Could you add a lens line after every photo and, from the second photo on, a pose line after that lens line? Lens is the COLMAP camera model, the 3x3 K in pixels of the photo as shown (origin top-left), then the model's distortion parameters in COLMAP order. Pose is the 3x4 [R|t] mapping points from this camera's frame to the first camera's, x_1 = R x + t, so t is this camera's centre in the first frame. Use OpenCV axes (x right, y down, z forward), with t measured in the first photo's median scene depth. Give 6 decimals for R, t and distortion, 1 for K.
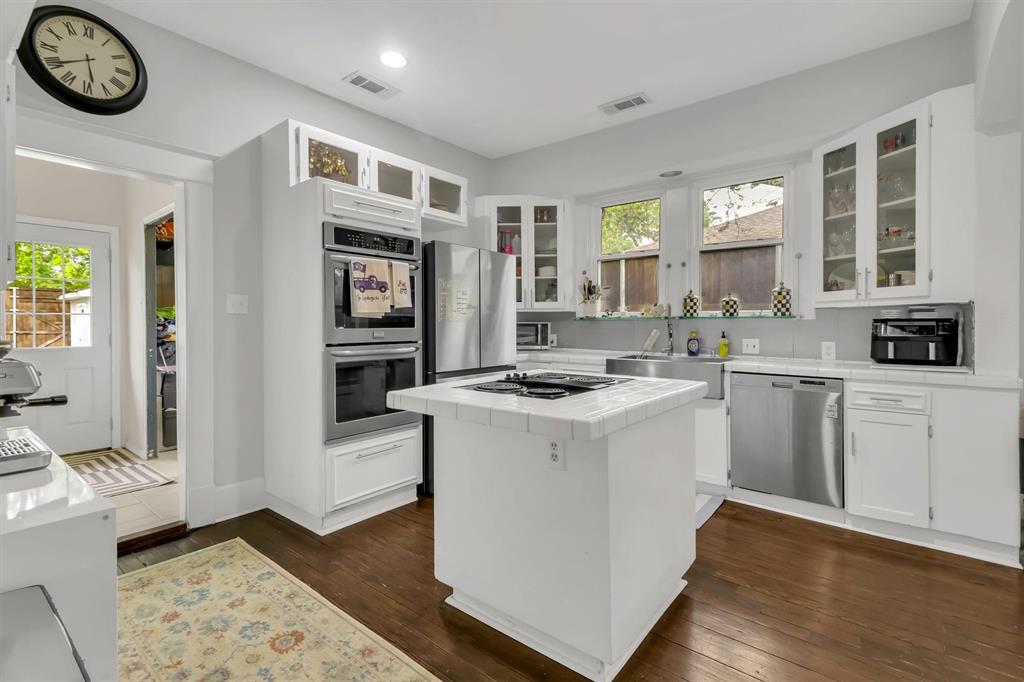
lens RADIAL K [[468.6, 0, 505.2], [0, 468.6, 331.0], [0, 0, 1]] dist [-0.000477, -0.000317]
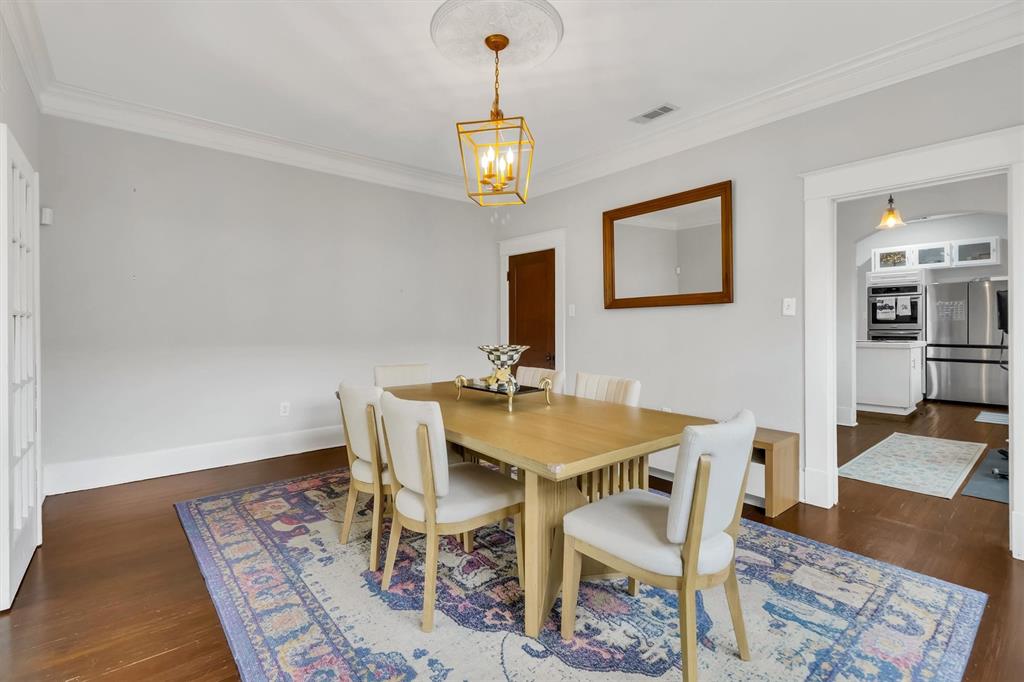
lens RADIAL K [[468.6, 0, 505.2], [0, 468.6, 331.0], [0, 0, 1]] dist [-0.000477, -0.000317]
pose [[-0.202188, 0.010502, -0.979290, 1.281242], [-0.004622, 0.999921, 0.011678, 0.006718], [0.979336, 0.006887, -0.202123, -0.271403]]
